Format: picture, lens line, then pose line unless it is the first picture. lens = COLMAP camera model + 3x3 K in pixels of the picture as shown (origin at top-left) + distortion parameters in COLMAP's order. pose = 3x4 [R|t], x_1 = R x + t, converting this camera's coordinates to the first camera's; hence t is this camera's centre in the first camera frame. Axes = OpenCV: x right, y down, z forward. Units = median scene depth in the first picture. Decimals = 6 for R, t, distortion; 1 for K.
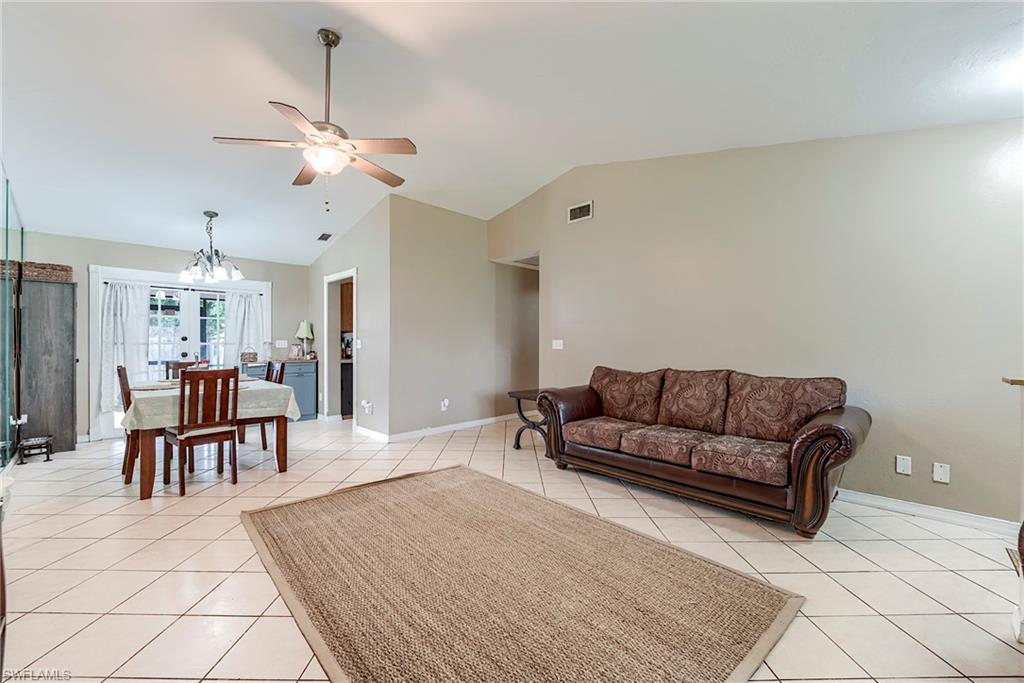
lens RADIAL K [[406.3, 0, 513.5], [0, 406.3, 345.0], [0, 0, 1]] dist [-0.010958, -0.001034]
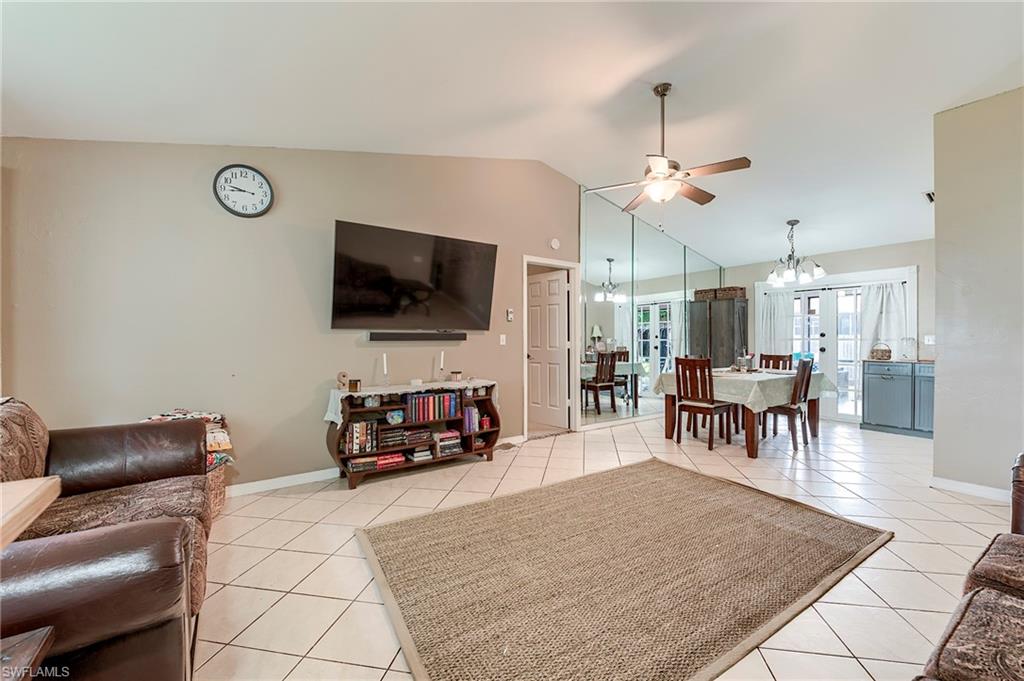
lens RADIAL K [[406.3, 0, 512.9], [0, 406.3, 340.2], [0, 0, 1]] dist [-0.010958, -0.001034]
pose [[-0.186224, 0.001961, -0.982505, 0.458740], [-0.002064, 0.999995, 0.002387, -0.002327], [0.982505, 0.002472, -0.186219, 0.426760]]
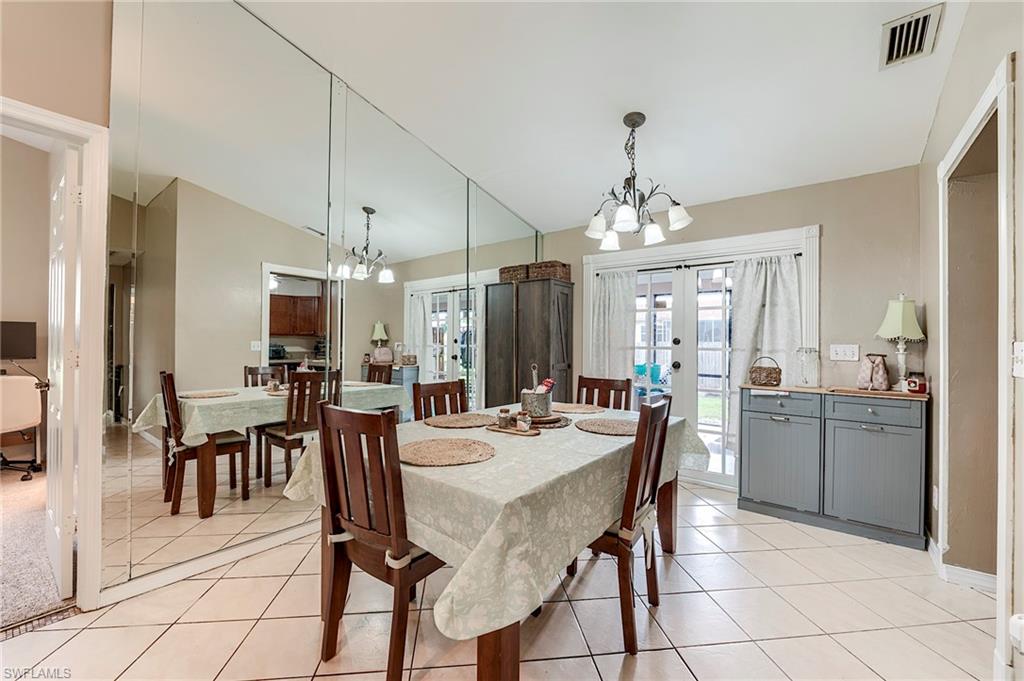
lens RADIAL K [[406.3, 0, 508.1], [0, 406.3, 341.1], [0, 0, 1]] dist [-0.010958, -0.001034]
pose [[0.104603, -0.002716, -0.994510, -0.195243], [-0.013447, 0.999901, -0.004146, -0.010049], [0.994423, 0.013807, 0.104556, 0.728240]]
